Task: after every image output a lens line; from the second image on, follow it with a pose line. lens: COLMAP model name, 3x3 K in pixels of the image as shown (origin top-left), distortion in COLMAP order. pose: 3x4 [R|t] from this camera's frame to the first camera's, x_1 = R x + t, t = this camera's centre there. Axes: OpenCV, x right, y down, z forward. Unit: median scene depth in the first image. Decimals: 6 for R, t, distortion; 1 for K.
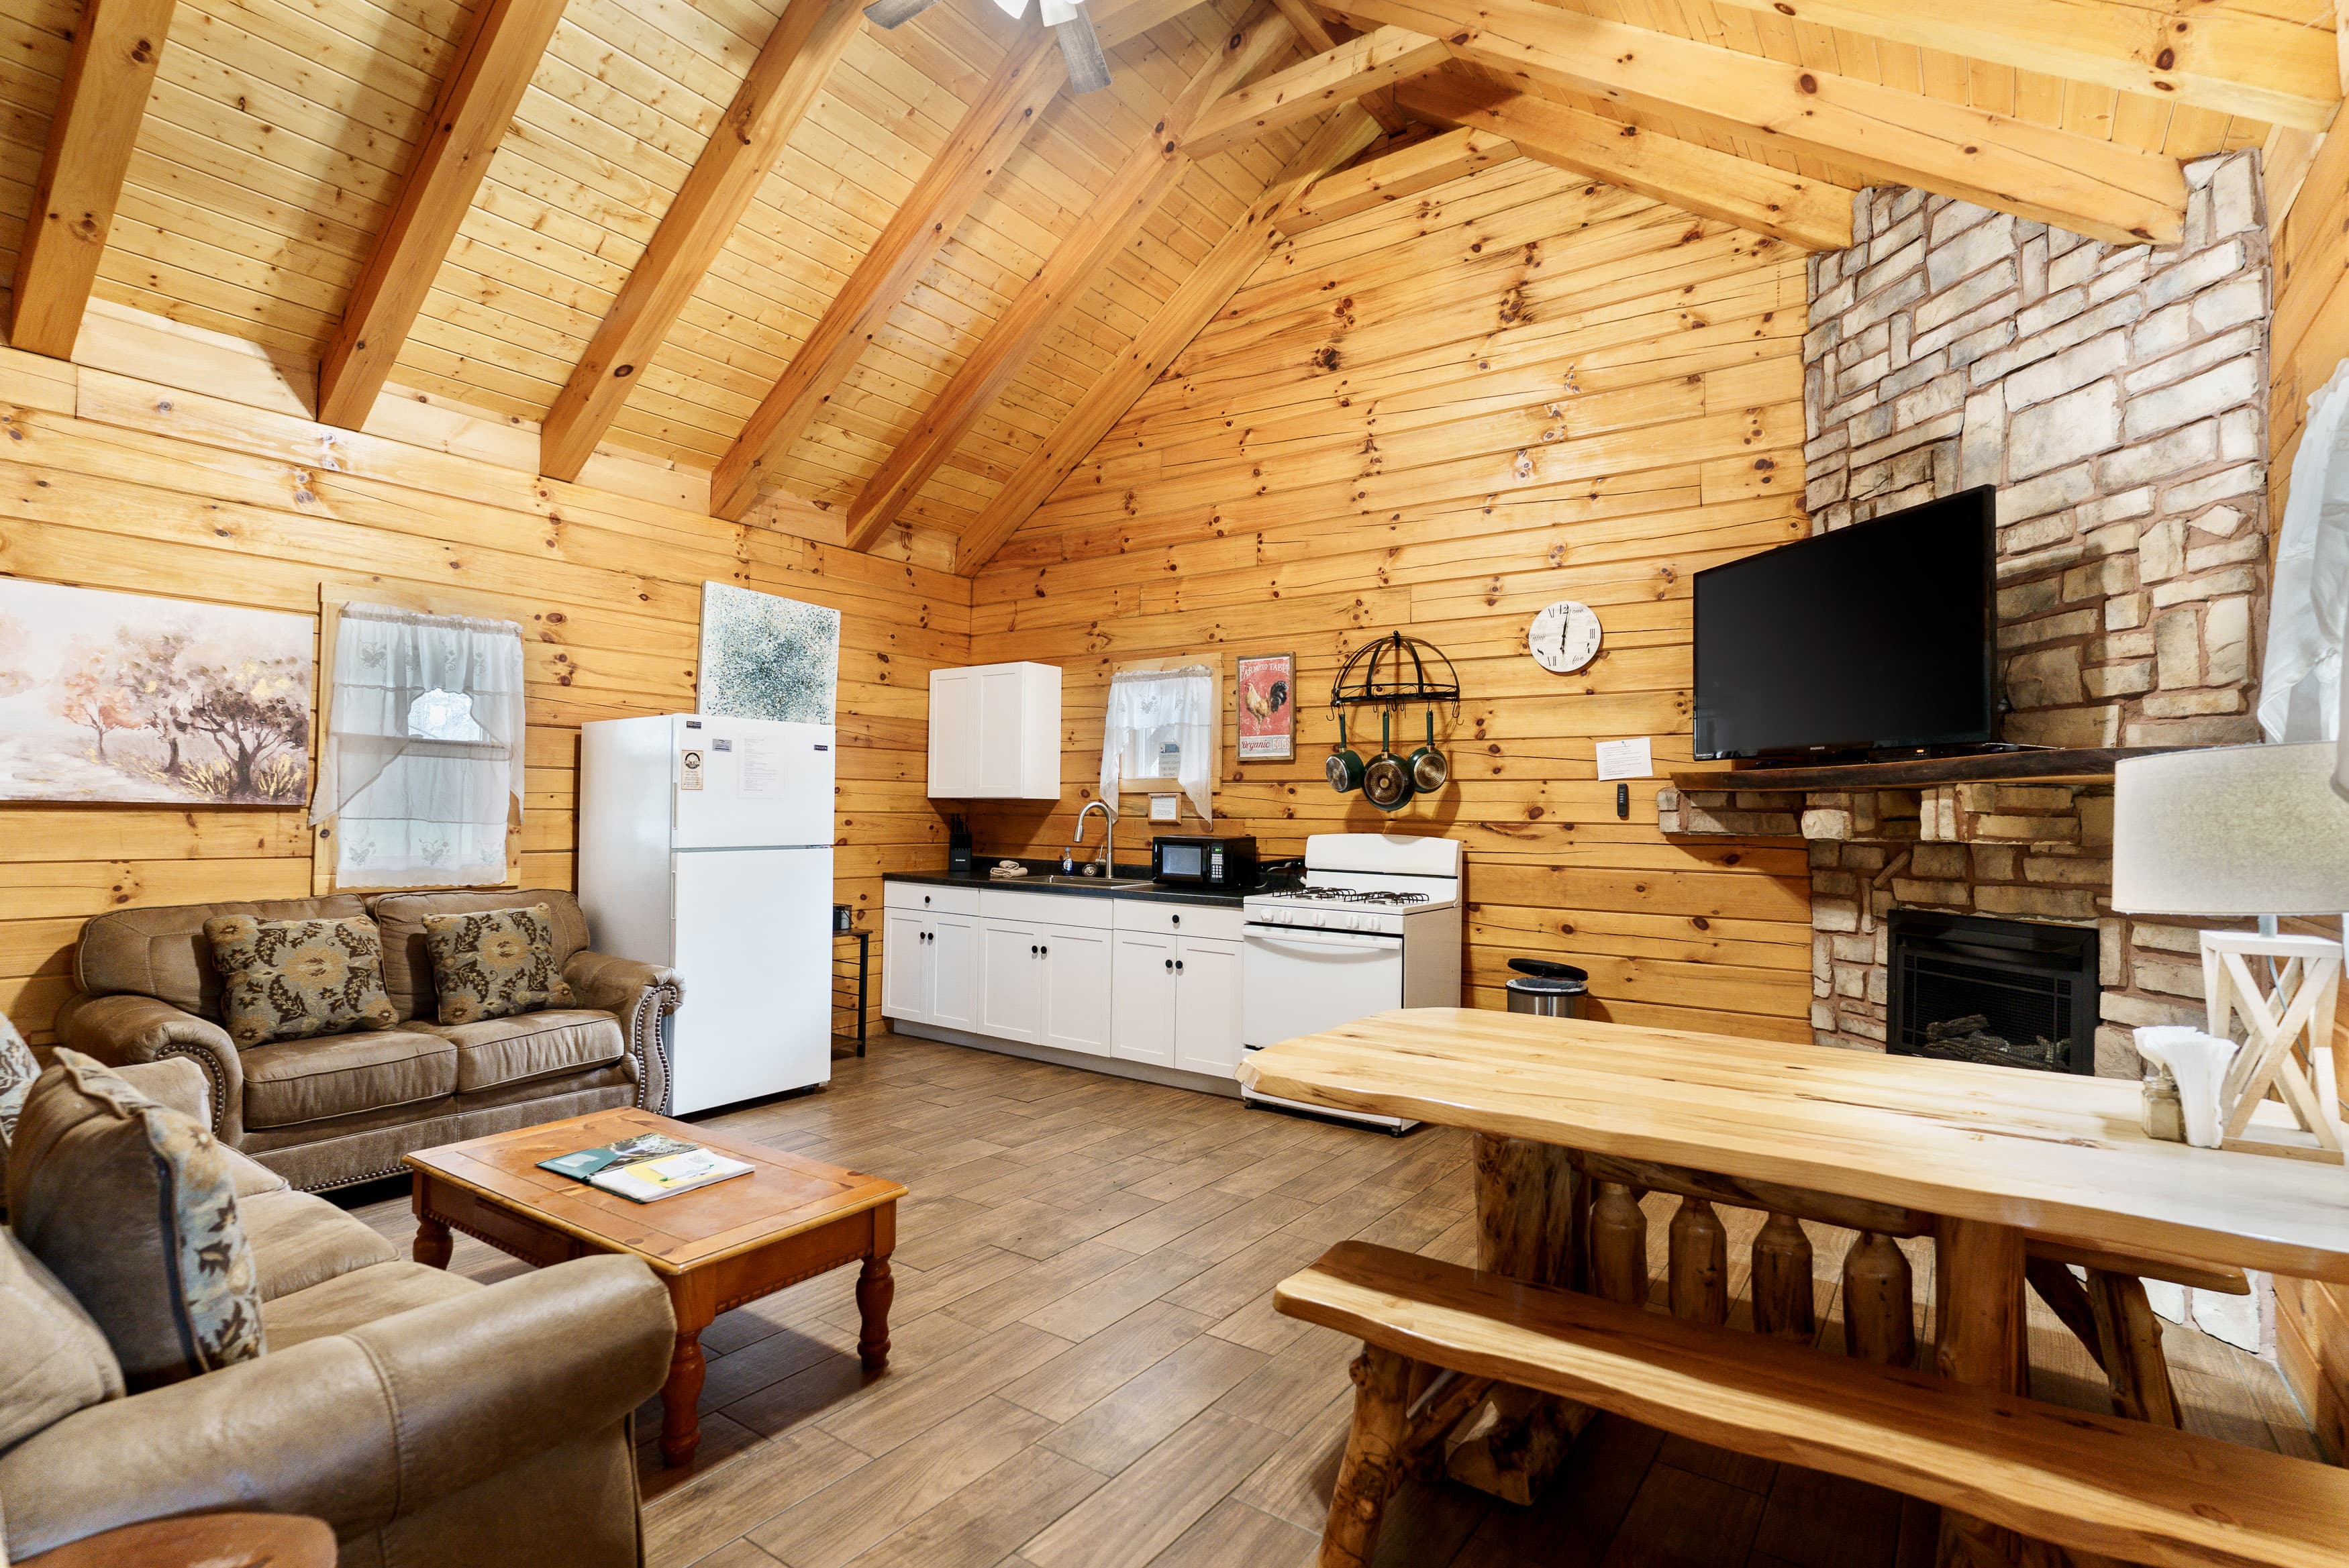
lens RADIAL K [[1129.0, 0, 1174.5], [0, 1129.0, 784.0], [0, 0, 1]] dist [-0.001426, 0.000595]
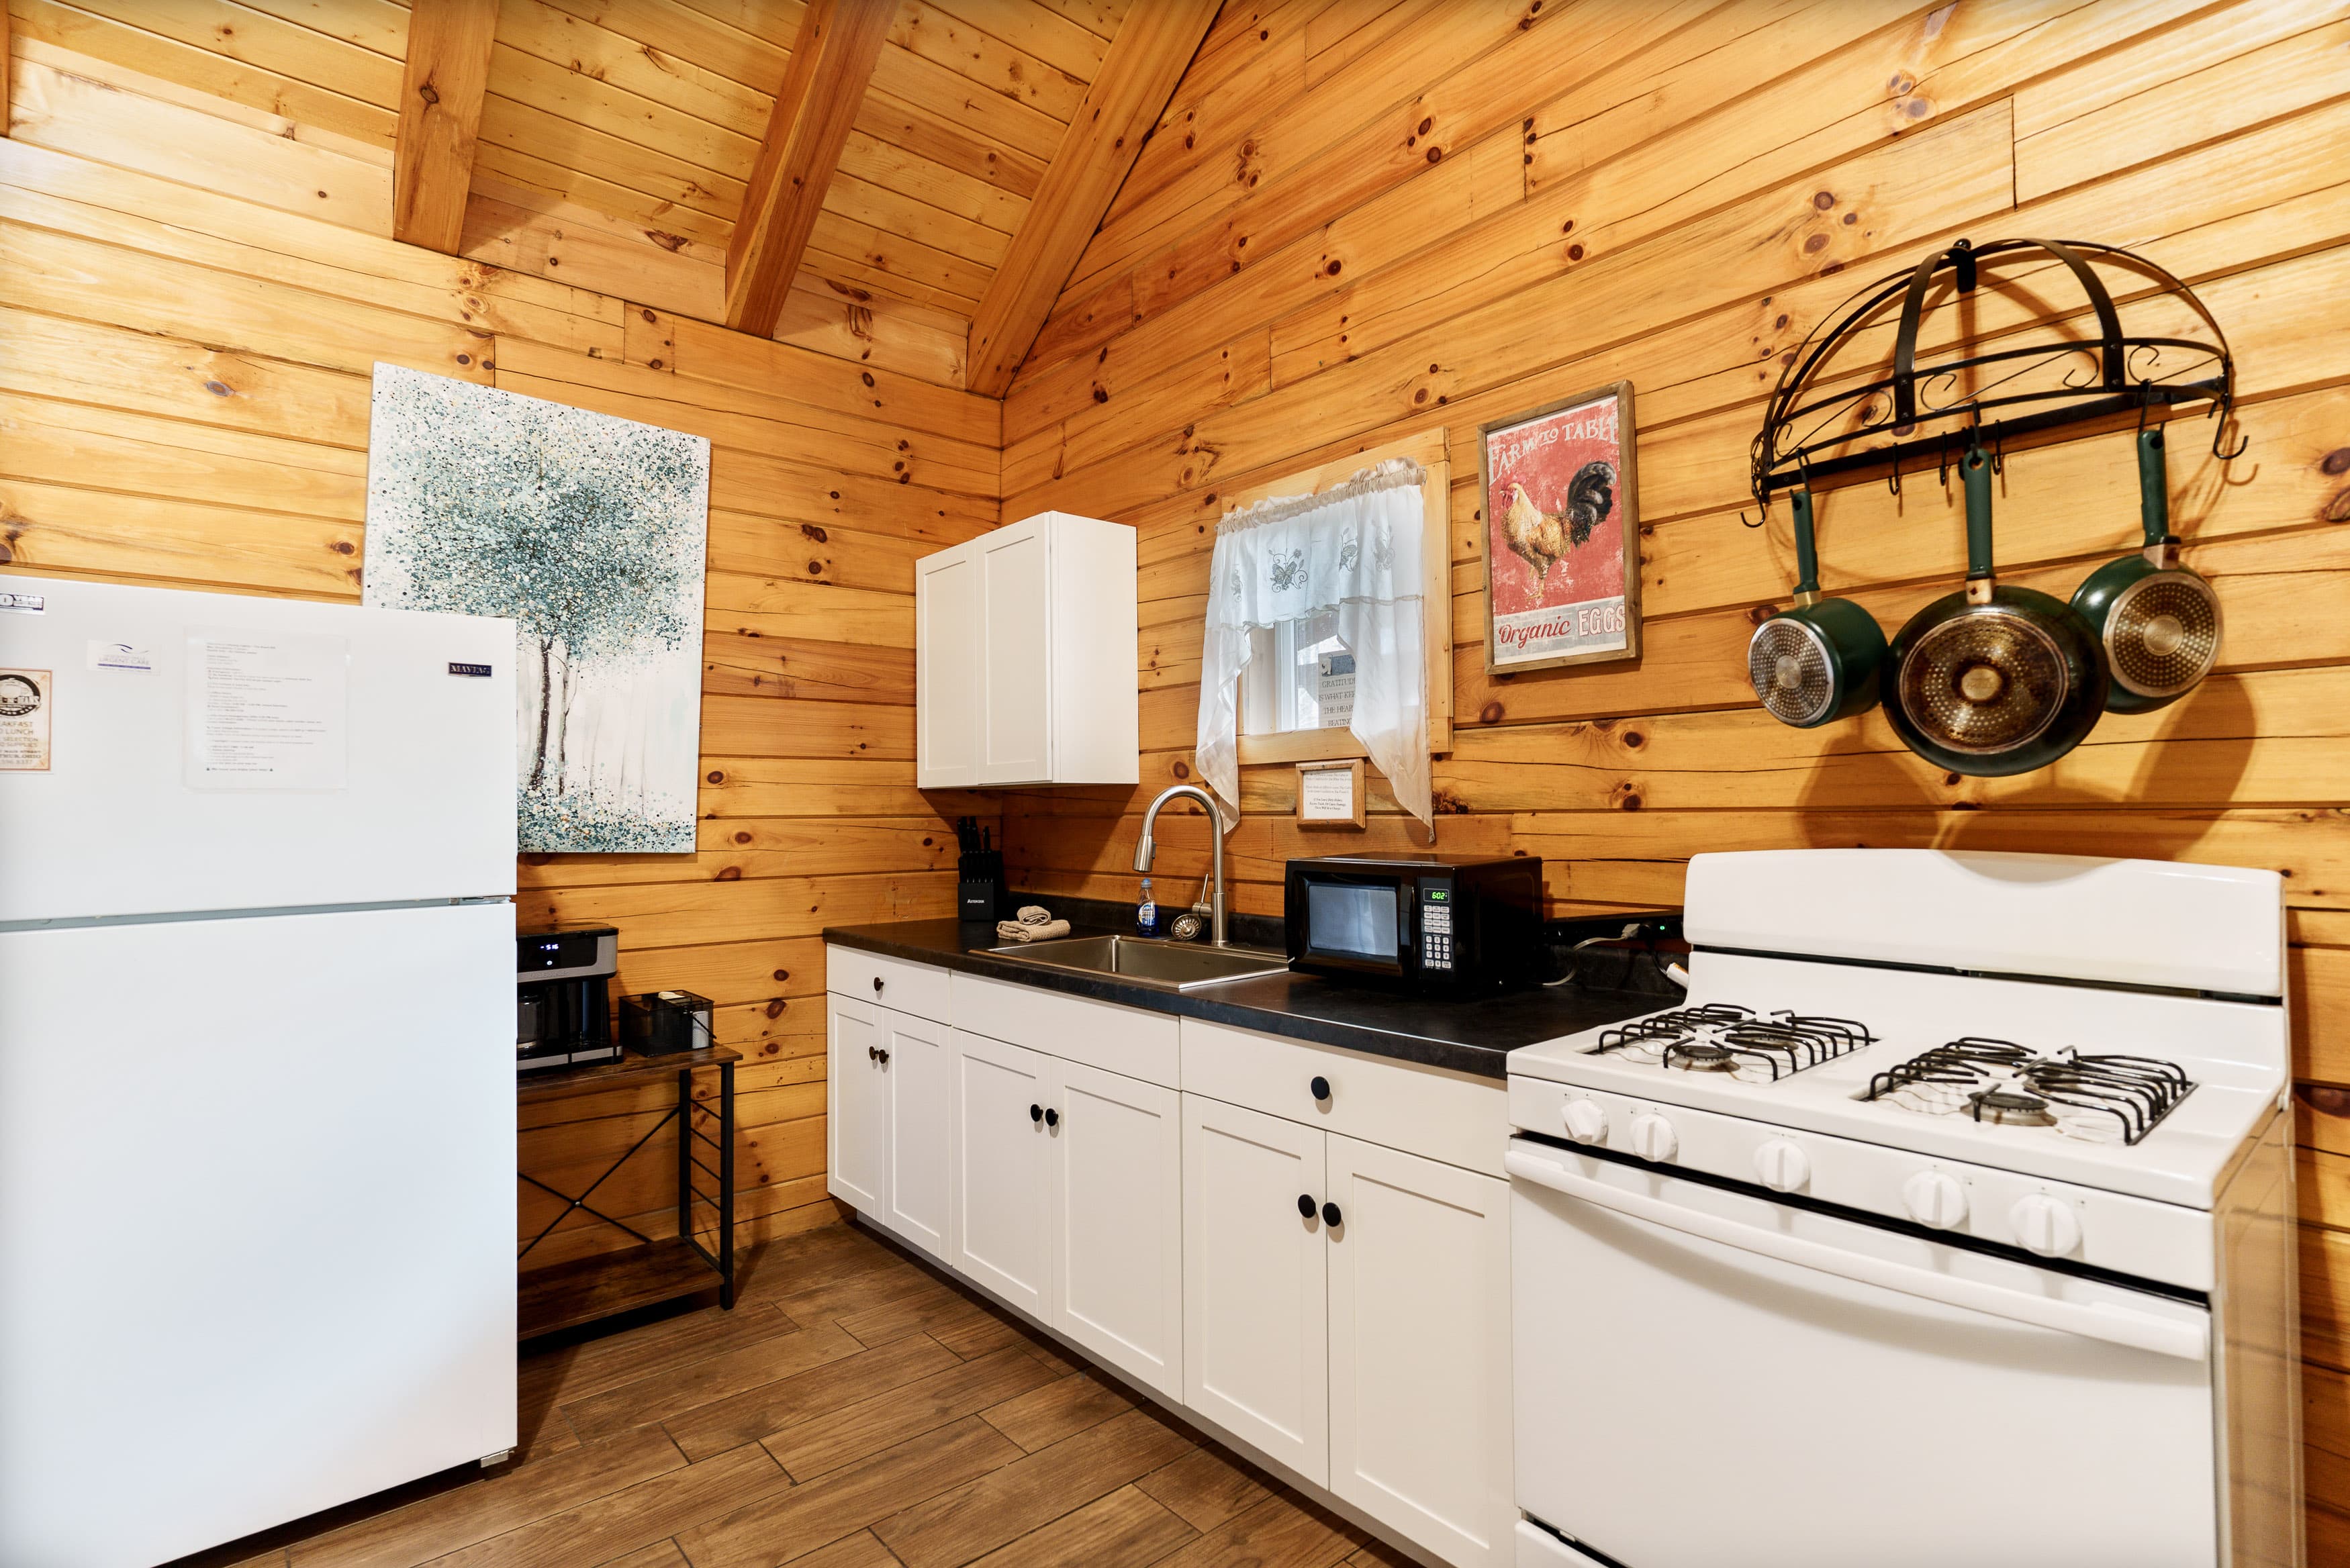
lens RADIAL K [[1139.4, 0, 1175.0], [0, 1139.4, 784.0], [0, 0, 1]] dist [0.000602, 0.000188]
pose [[0.971095, -0.028516, -0.236982, 0.044498], [0.028447, 0.999588, -0.003711, 0.019211], [0.236990, -0.003138, 0.971507, 0.602017]]
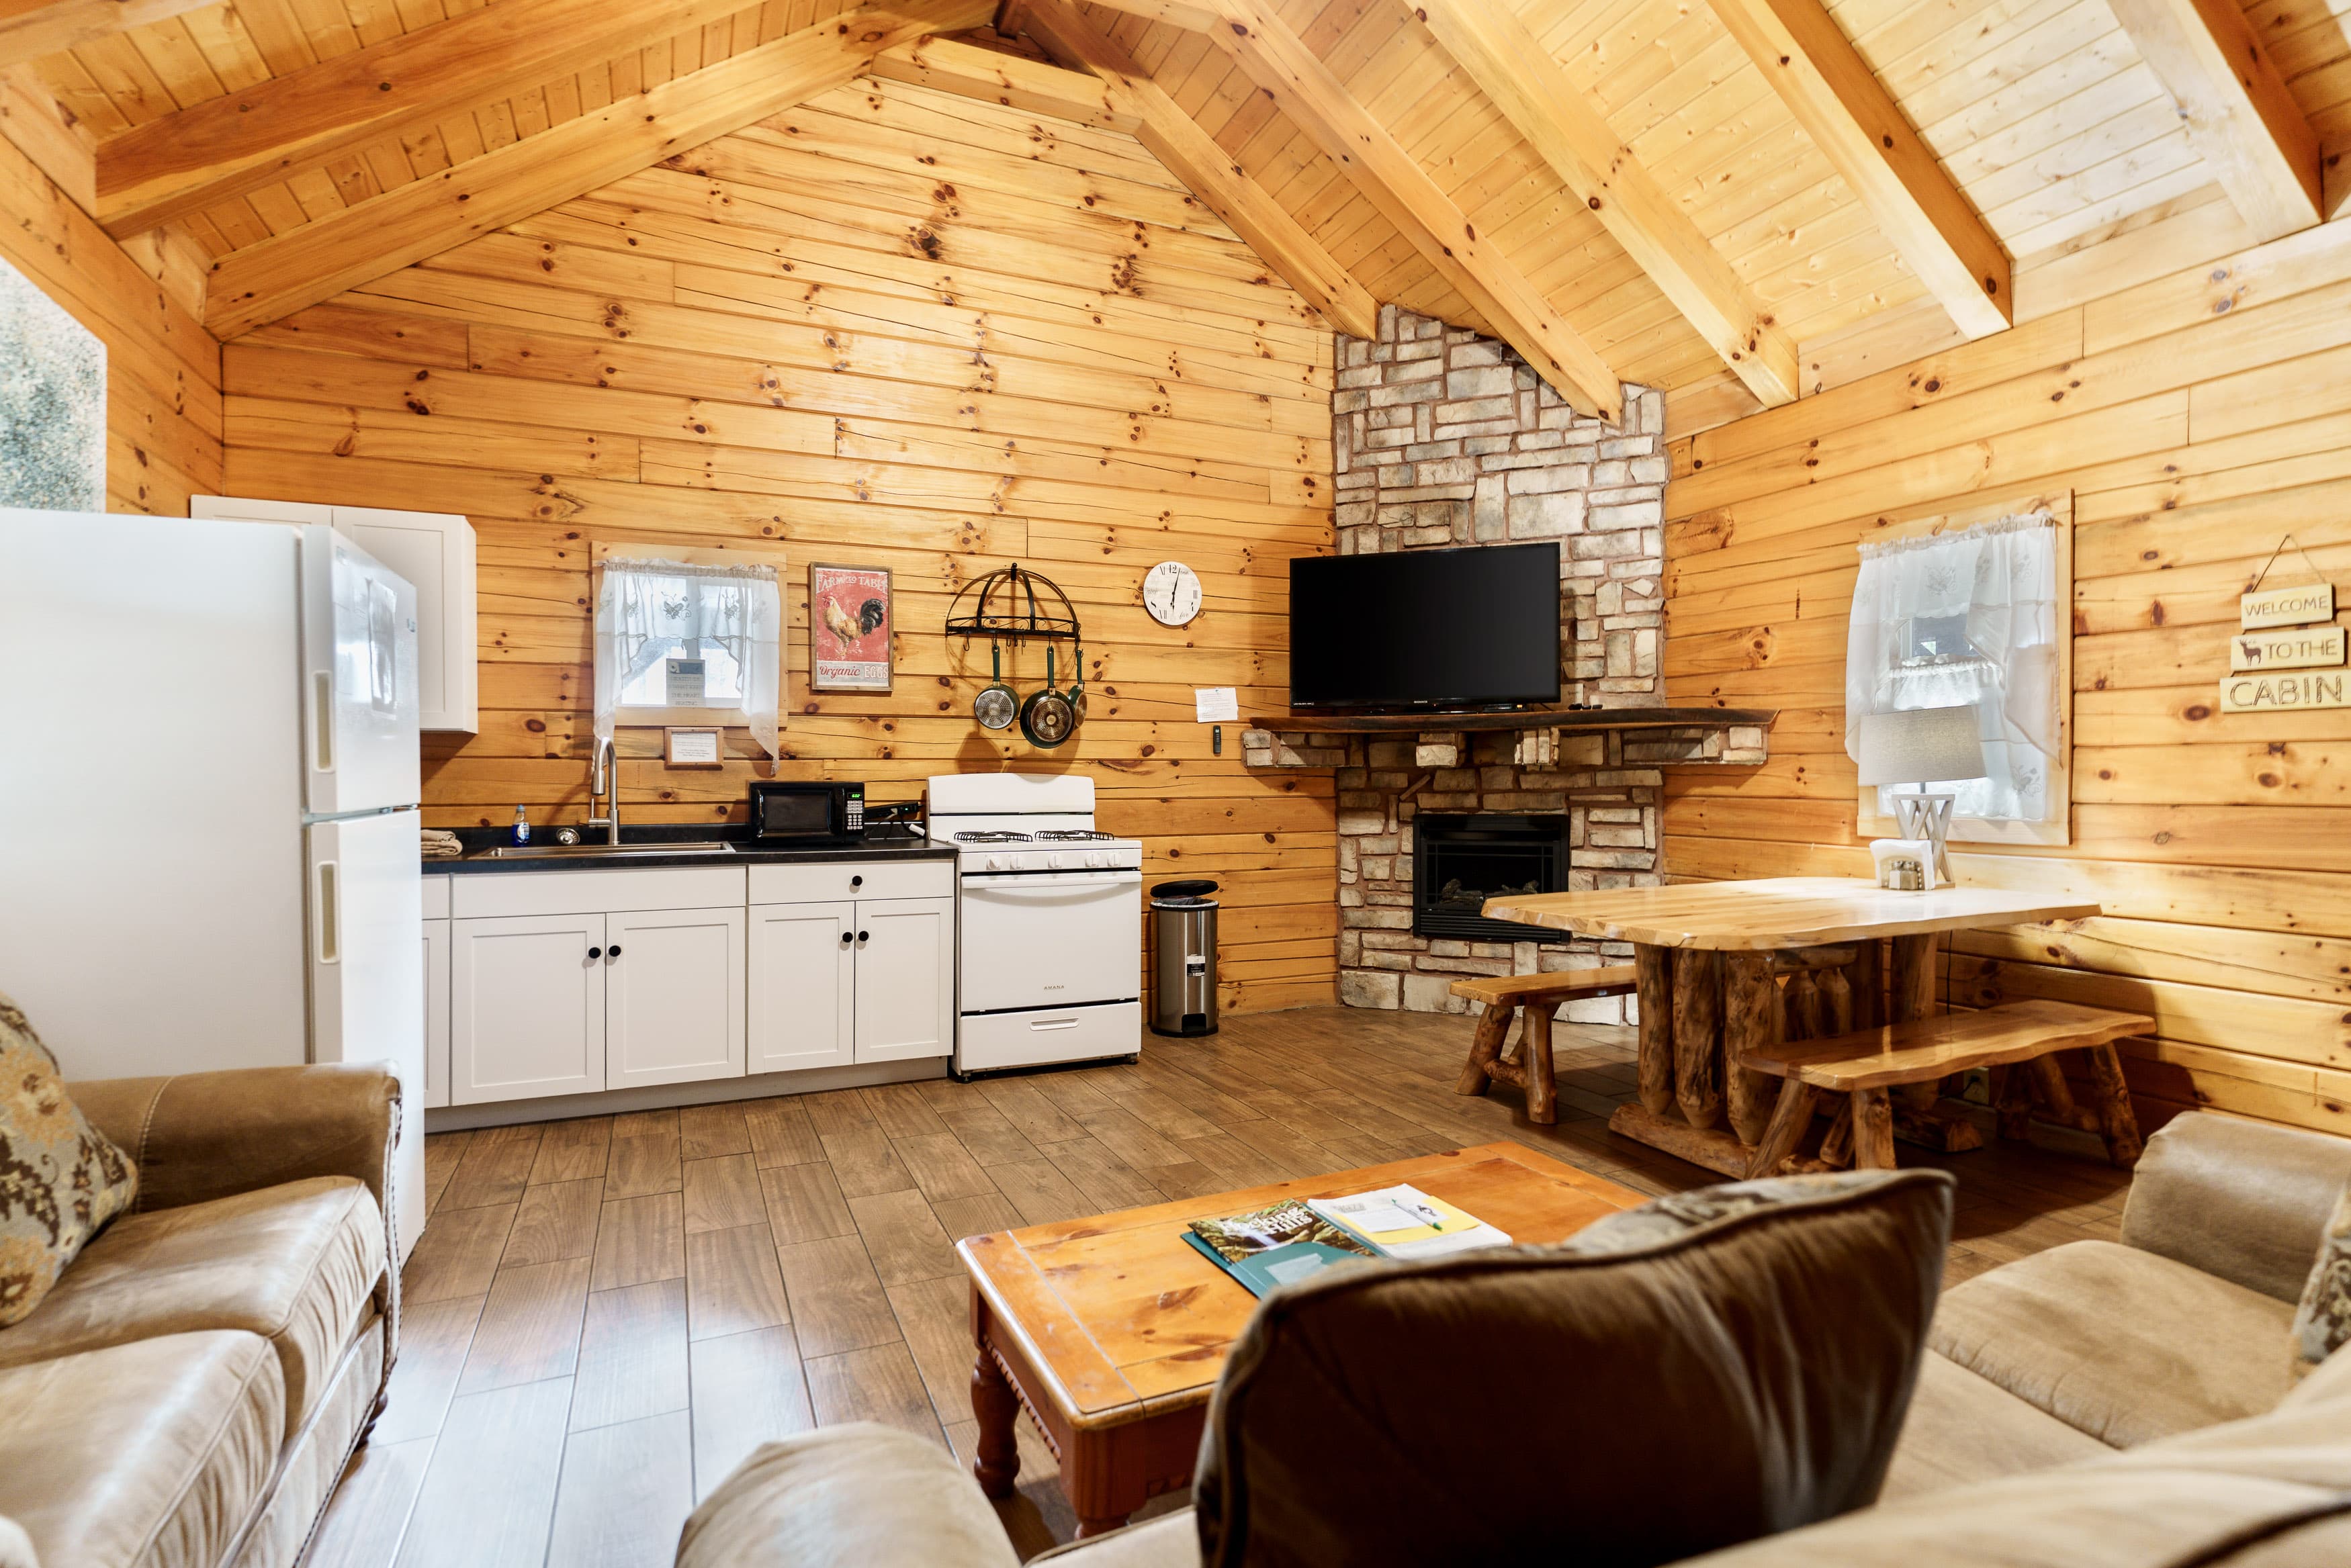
lens RADIAL K [[1130.0, 0, 1175.5], [0, 1130.0, 784.0], [0, 0, 1]] dist [-0.001426, 0.000595]
pose [[0.503662, -0.019983, 0.863670, -0.559565], [-0.011232, 0.999496, 0.029676, 0.022472], [-0.863828, -0.024647, 0.503184, 0.380660]]
